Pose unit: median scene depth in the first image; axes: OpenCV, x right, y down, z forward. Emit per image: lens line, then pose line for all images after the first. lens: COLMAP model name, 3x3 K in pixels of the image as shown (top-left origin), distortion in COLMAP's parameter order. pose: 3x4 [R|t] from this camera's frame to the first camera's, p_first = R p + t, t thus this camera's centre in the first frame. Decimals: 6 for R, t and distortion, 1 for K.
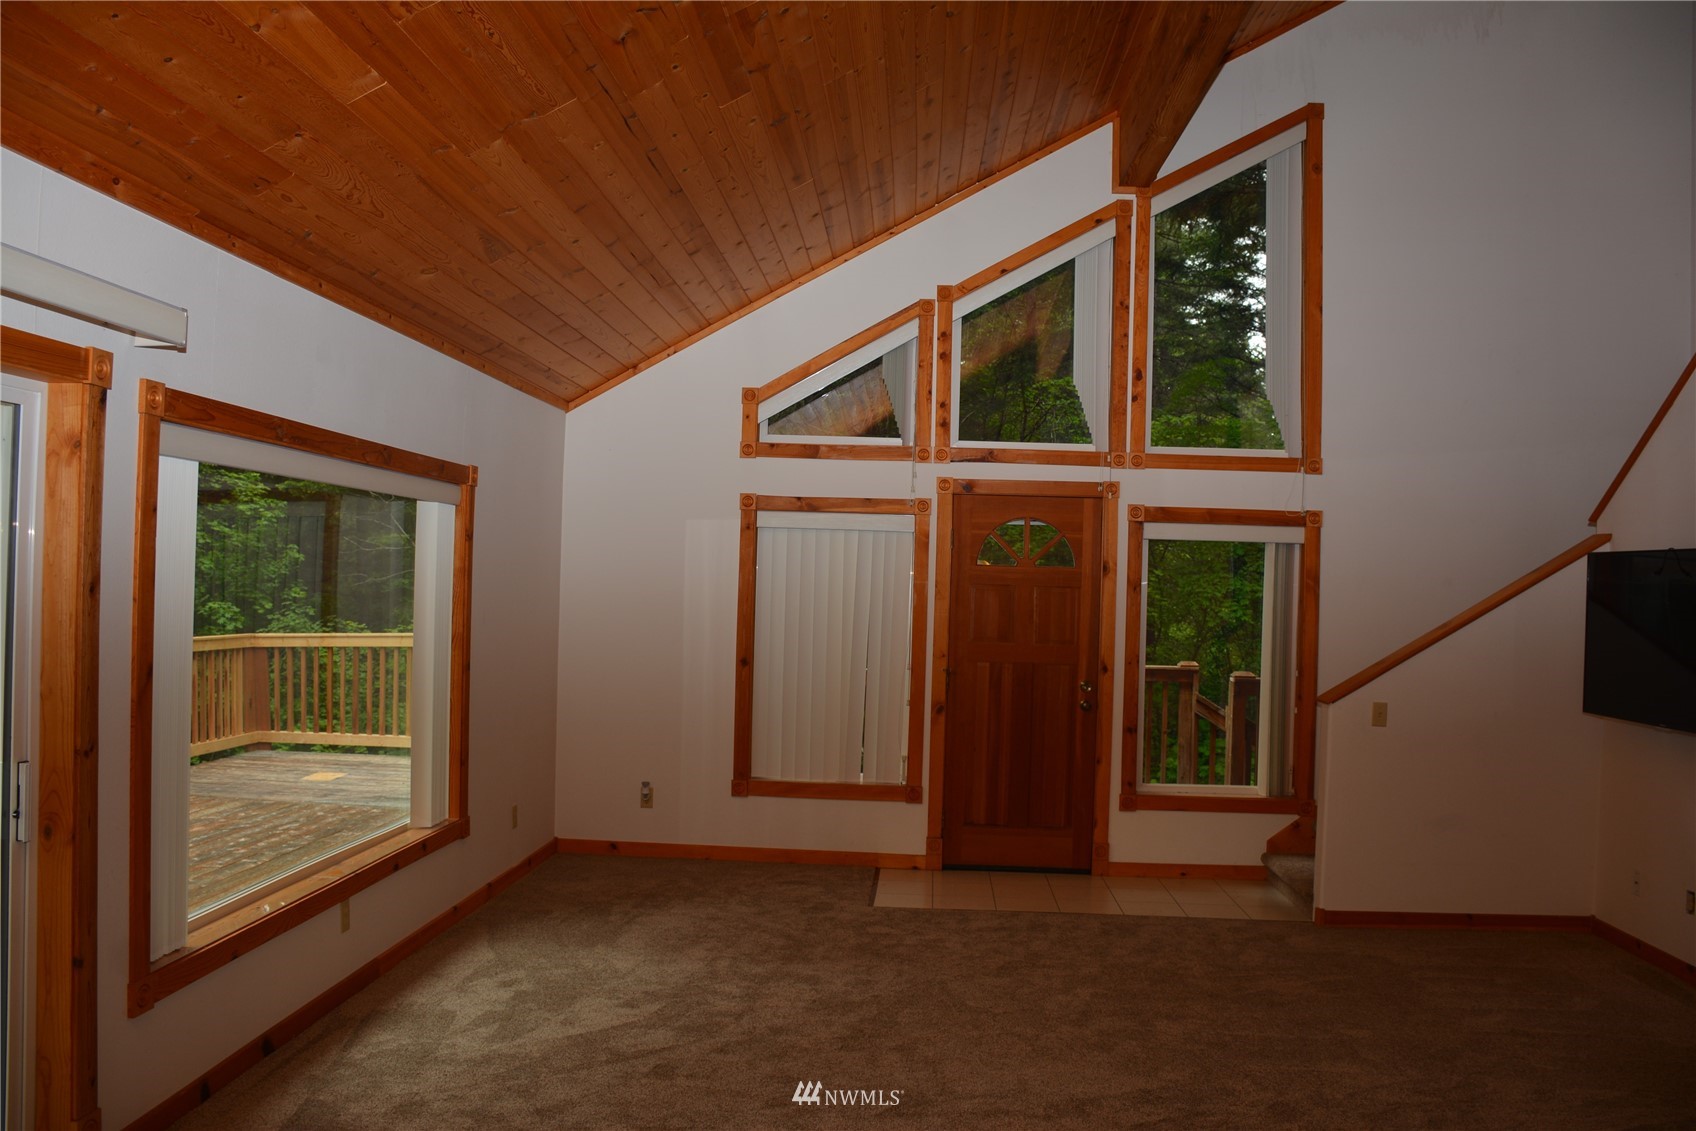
lens RADIAL K [[1329.0, 0, 852.6], [0, 1329.0, 559.7], [0, 0, 1]] dist [-0.144465, 0.091087]
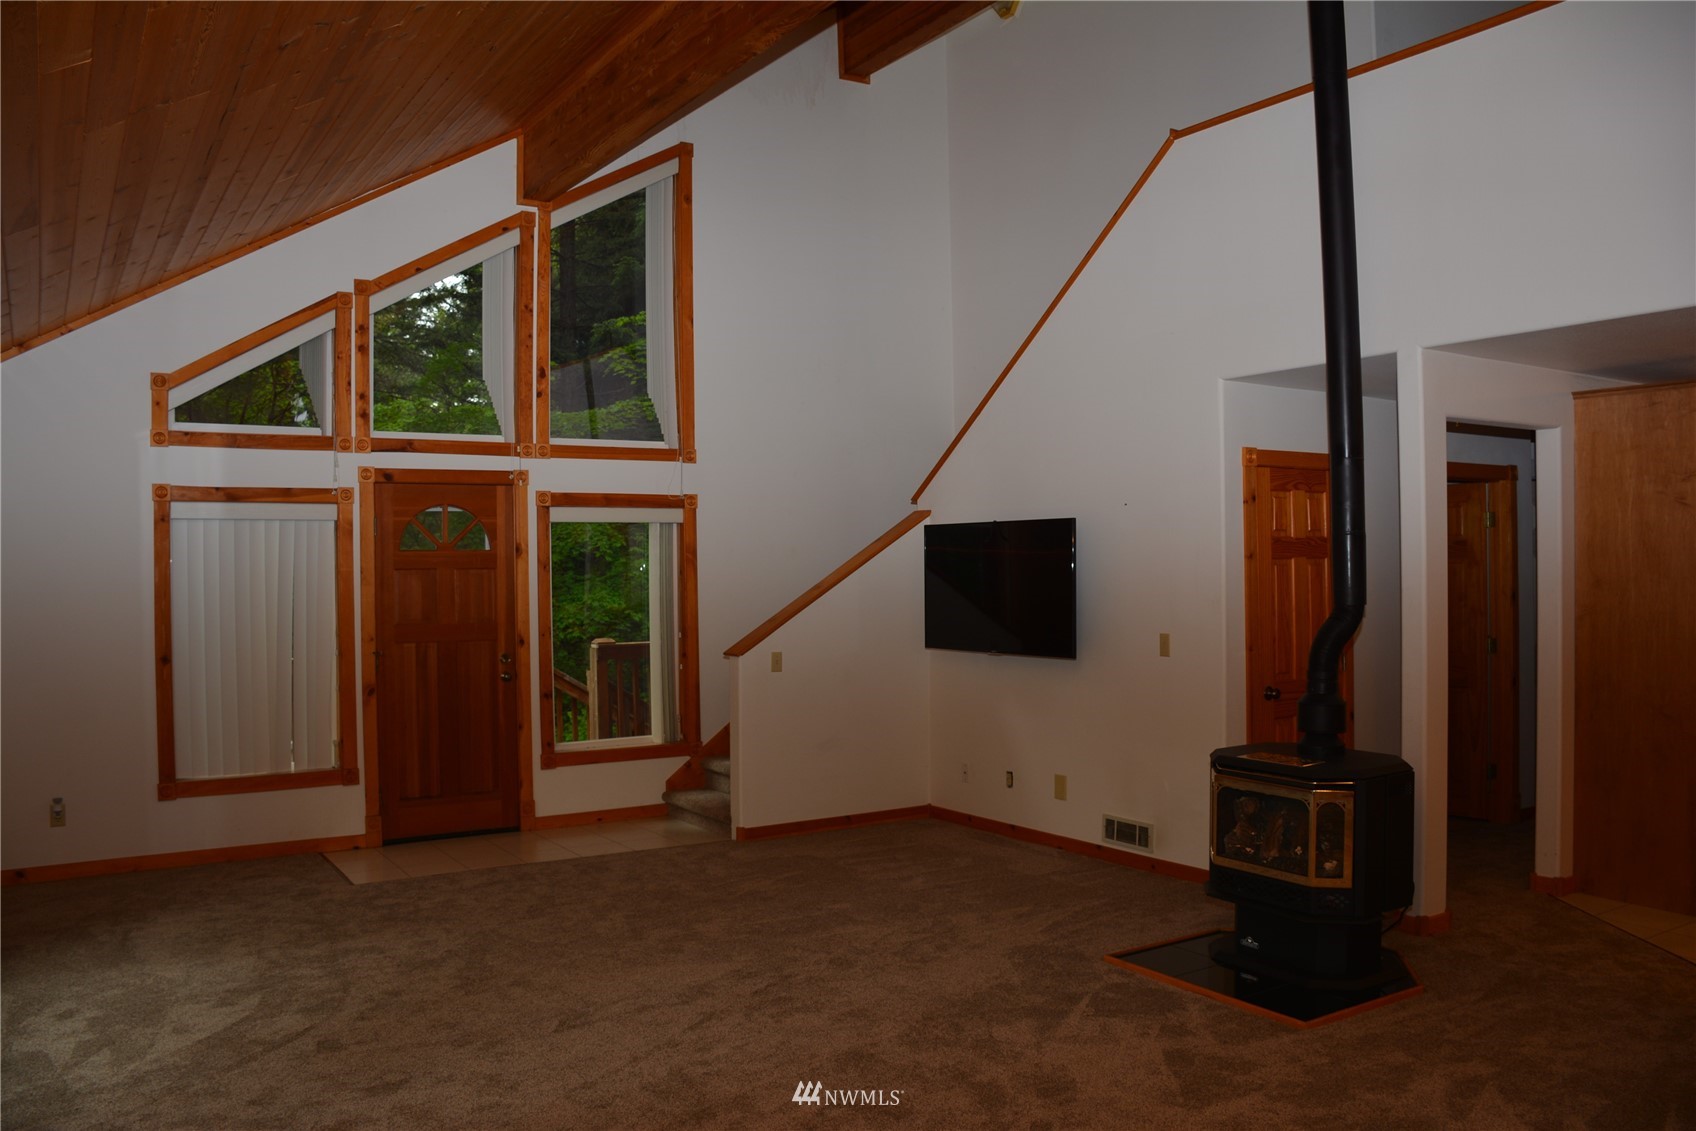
lens RADIAL K [[1329.0, 0, 847.7], [0, 1329.0, 558.5], [0, 0, 1]] dist [-0.144465, 0.091087]
pose [[0.810948, -0.036095, 0.584003, -0.224260], [0.027530, 0.999344, 0.023537, -0.004365], [-0.584470, -0.003009, 0.811410, -0.040924]]
